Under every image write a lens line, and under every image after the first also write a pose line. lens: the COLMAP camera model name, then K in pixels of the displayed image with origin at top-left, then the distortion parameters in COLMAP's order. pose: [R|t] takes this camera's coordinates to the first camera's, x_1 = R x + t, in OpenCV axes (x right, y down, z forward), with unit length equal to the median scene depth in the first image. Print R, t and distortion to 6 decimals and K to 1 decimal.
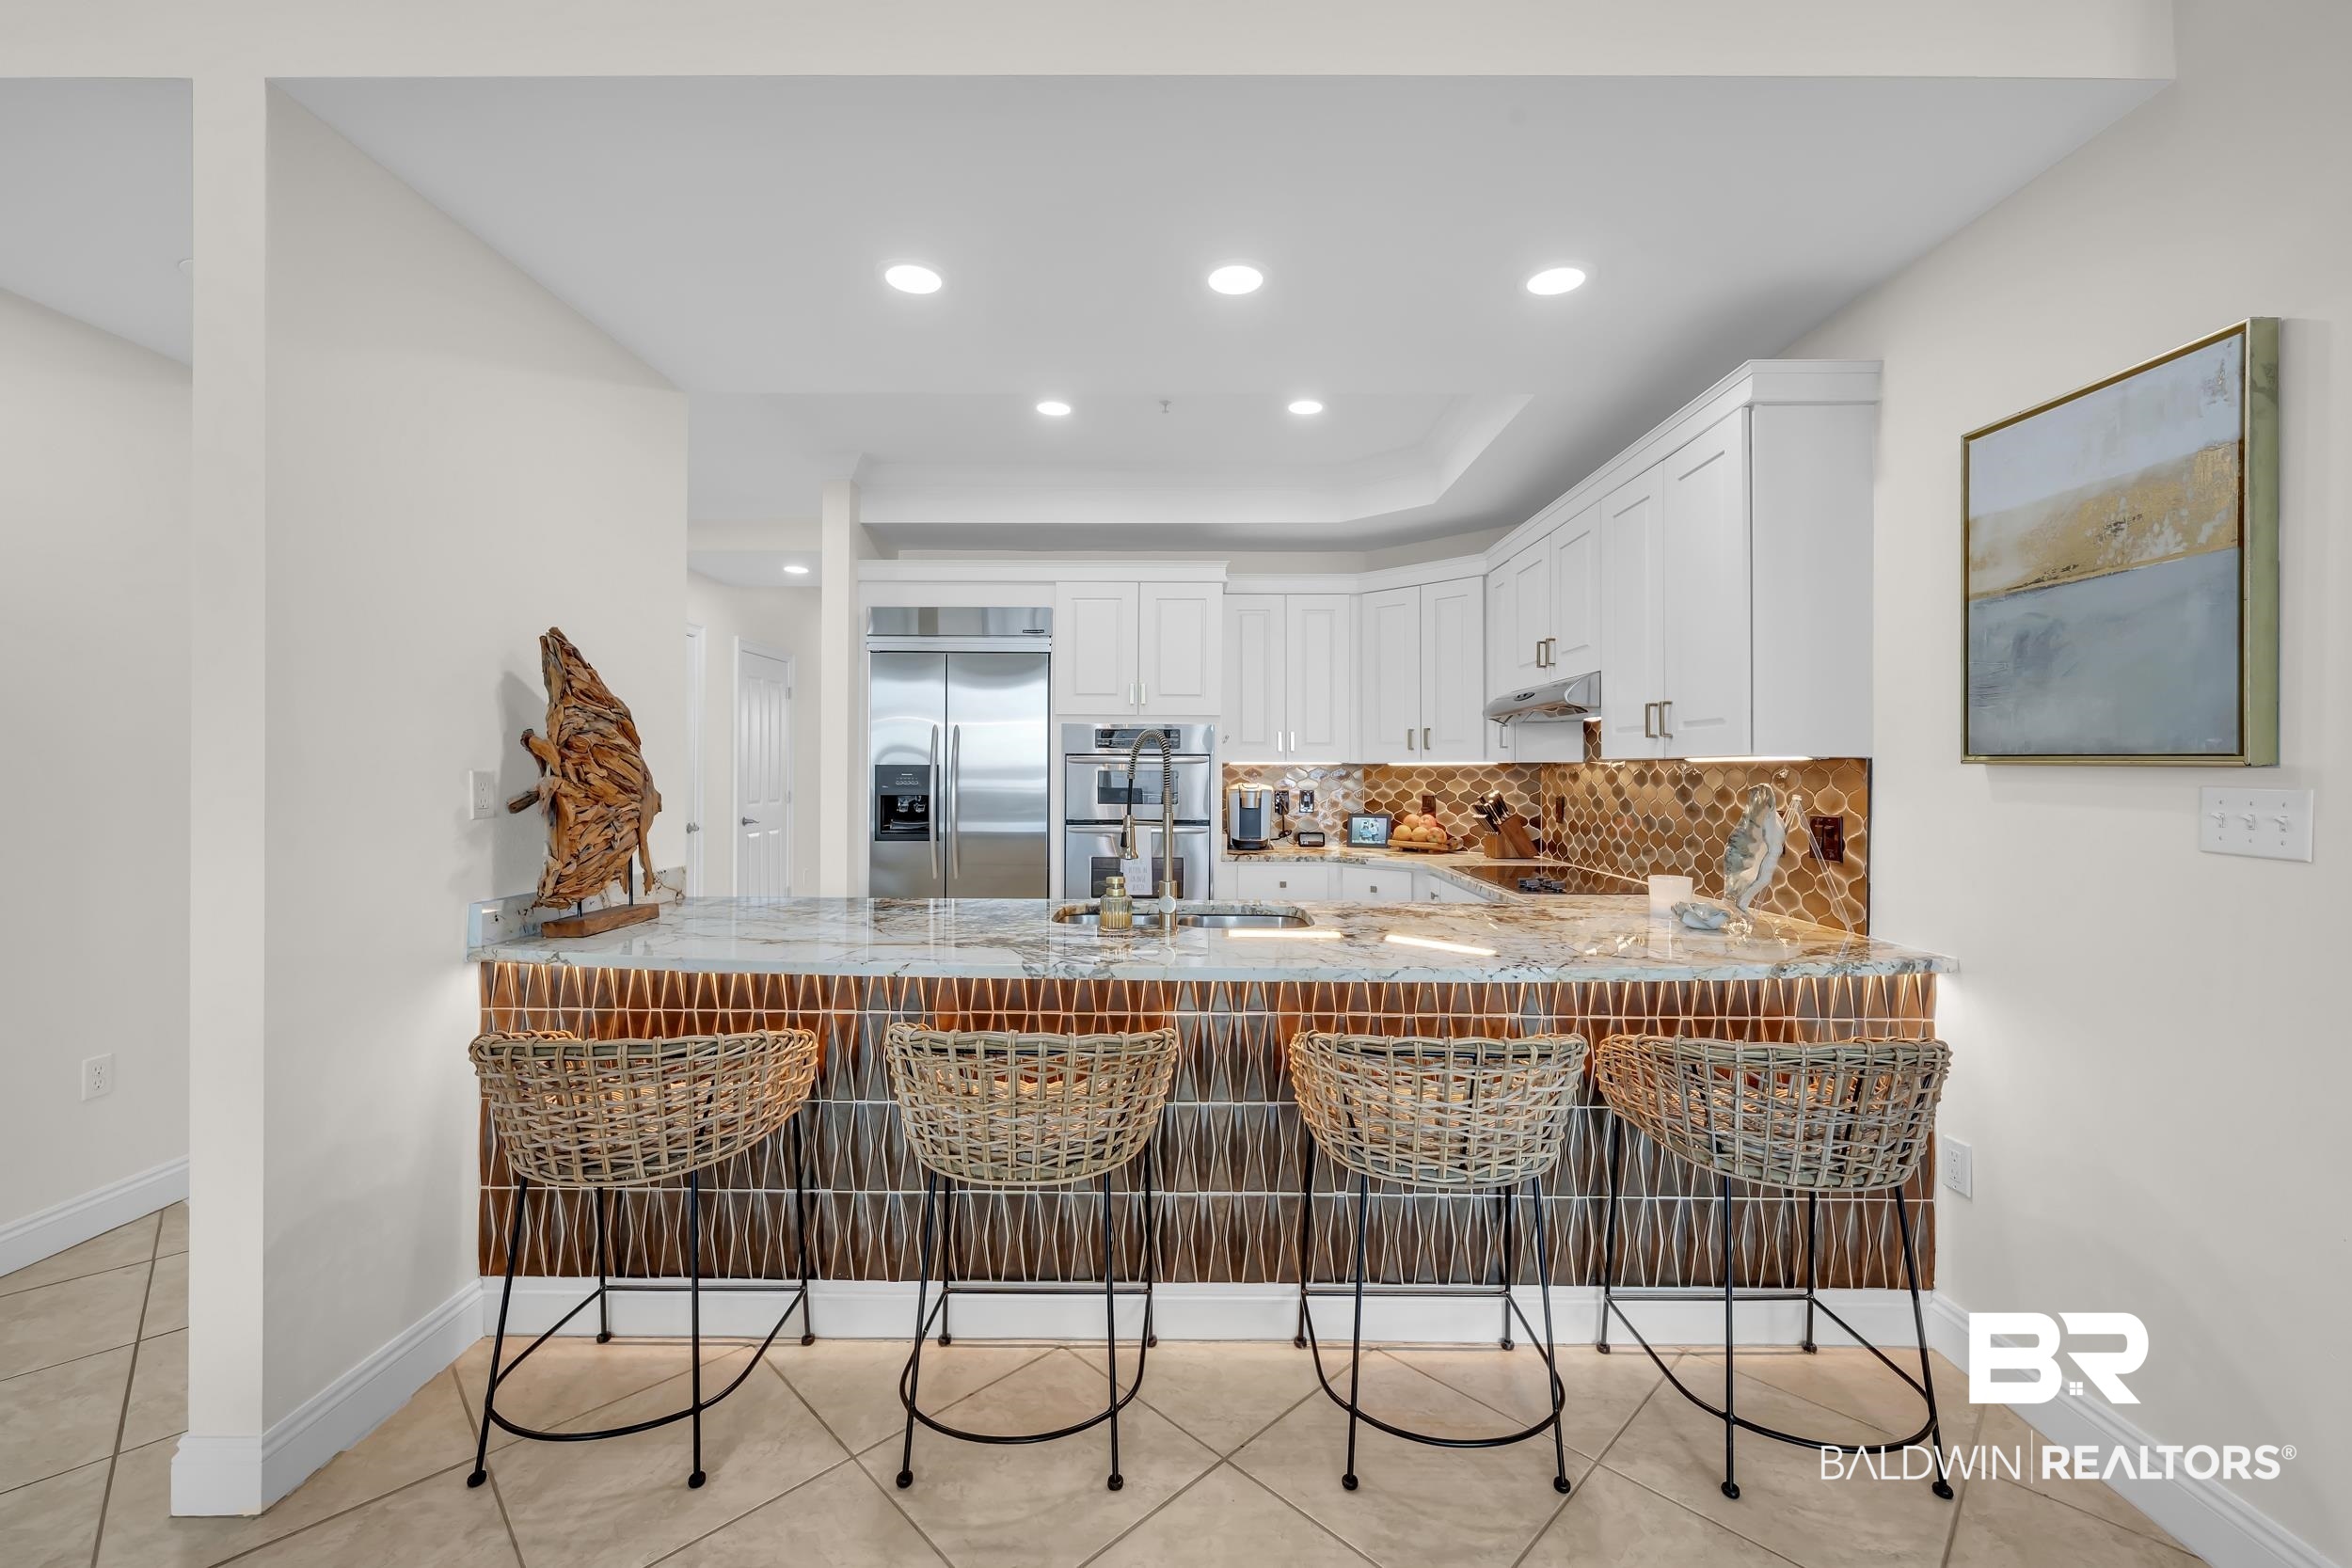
lens RADIAL K [[892.7, 0, 1180.1], [0, 892.7, 776.5], [0, 0, 1]] dist [-0.000049, 0.000277]
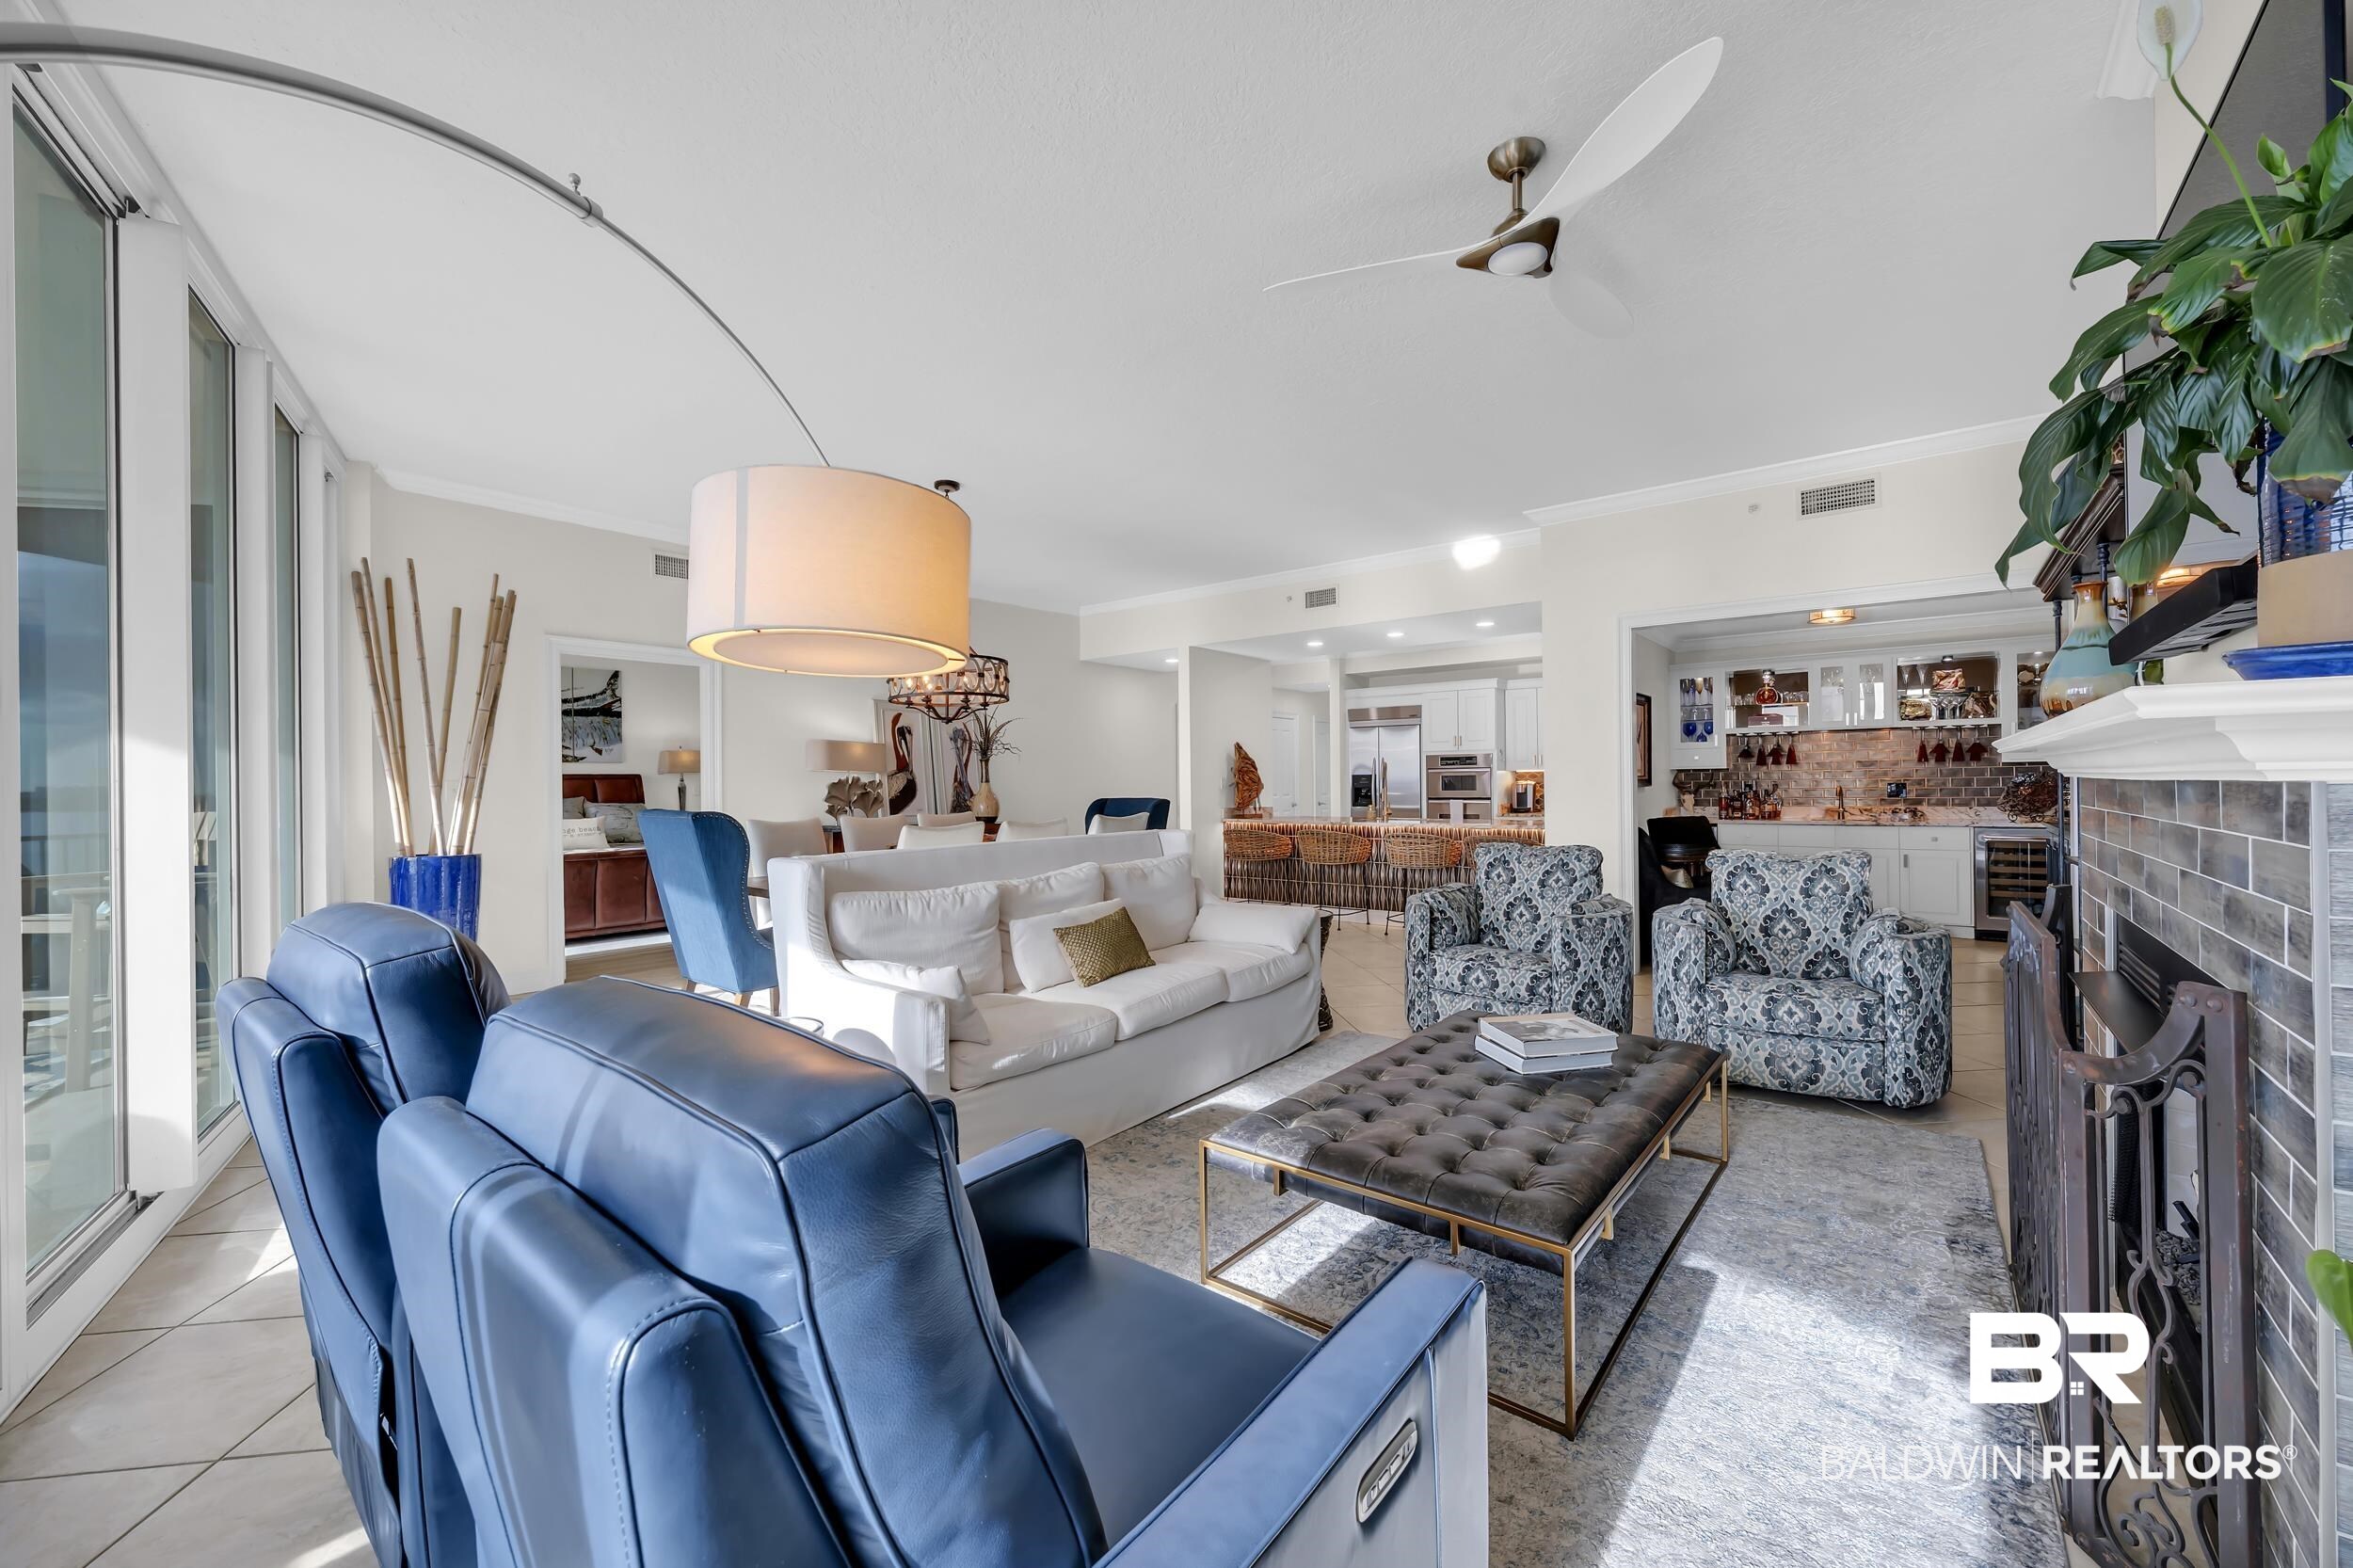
lens RADIAL K [[893.1, 0, 1186.9], [0, 893.1, 771.0], [0, 0, 1]] dist [-0.000049, 0.000277]
pose [[0.781982, -0.016970, -0.623070, 1.408752], [0.008142, 0.999822, -0.017013, 0.028824], [0.623248, 0.008231, 0.781981, -1.980164]]
